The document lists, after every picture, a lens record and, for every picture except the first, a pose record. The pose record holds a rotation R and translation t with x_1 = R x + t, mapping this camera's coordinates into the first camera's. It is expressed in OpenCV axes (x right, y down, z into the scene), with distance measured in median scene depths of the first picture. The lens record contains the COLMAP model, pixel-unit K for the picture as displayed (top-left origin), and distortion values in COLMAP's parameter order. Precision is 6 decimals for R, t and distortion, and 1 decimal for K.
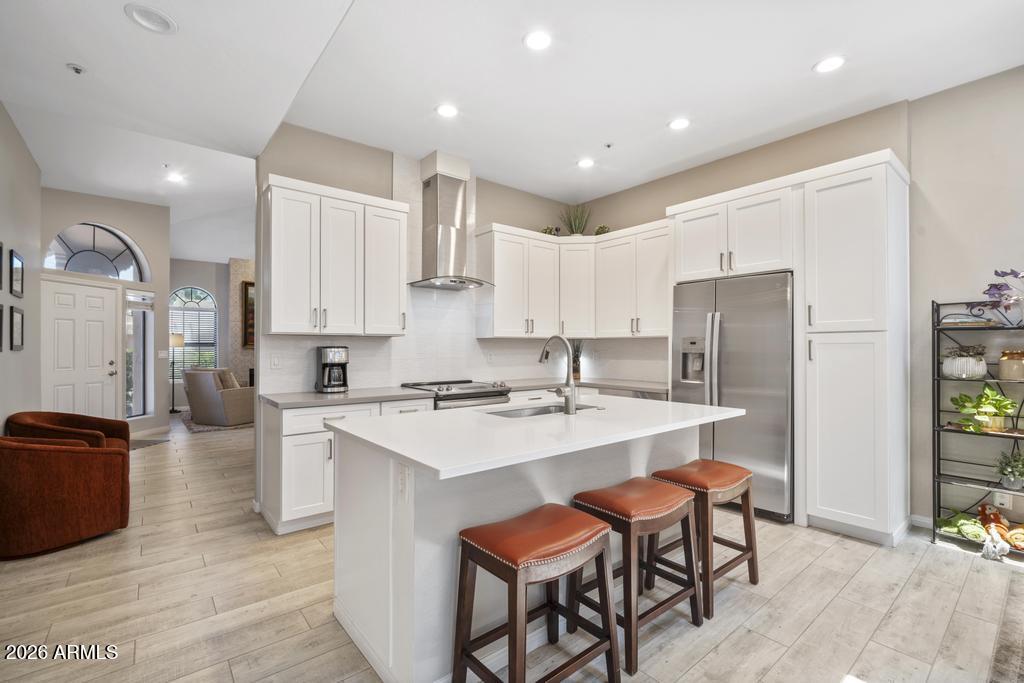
lens RADIAL K [[448.7, 0, 512.2], [0, 448.7, 346.5], [0, 0, 1]] dist [-0.002003, 0.001043]
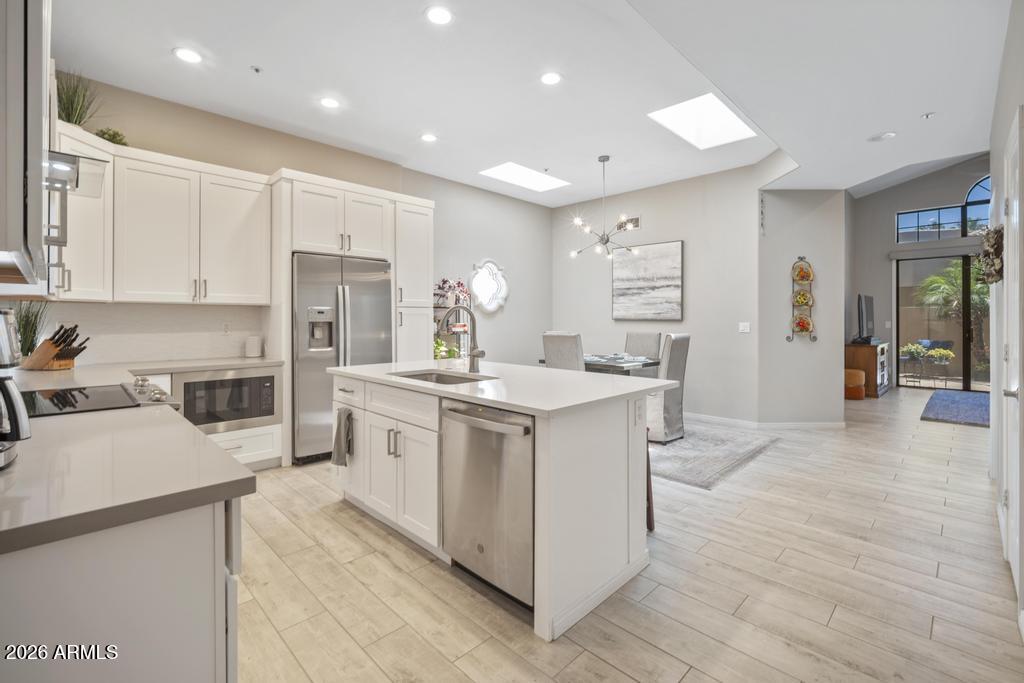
lens RADIAL K [[448.7, 0, 515.6], [0, 448.7, 314.4], [0, 0, 1]] dist [-0.002003, 0.001043]
pose [[-0.111064, -0.003023, 0.993809, -0.647909], [-0.010915, 0.999939, 0.001822, -0.009869], [-0.993753, -0.010645, -0.111090, 0.620358]]
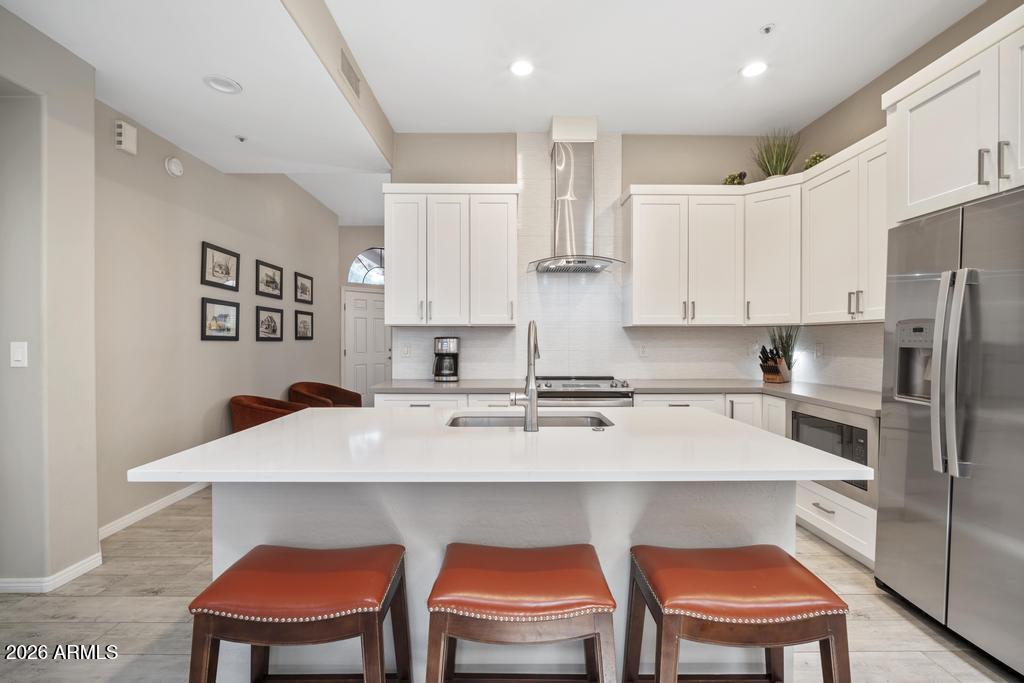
lens RADIAL K [[448.7, 0, 515.9], [0, 448.7, 341.5], [0, 0, 1]] dist [-0.002003, 0.001043]
pose [[0.783927, 0.004566, -0.620836, 0.335953], [0.001258, 0.999959, 0.008942, 0.001000], [0.620851, -0.007791, 0.783890, 0.255656]]
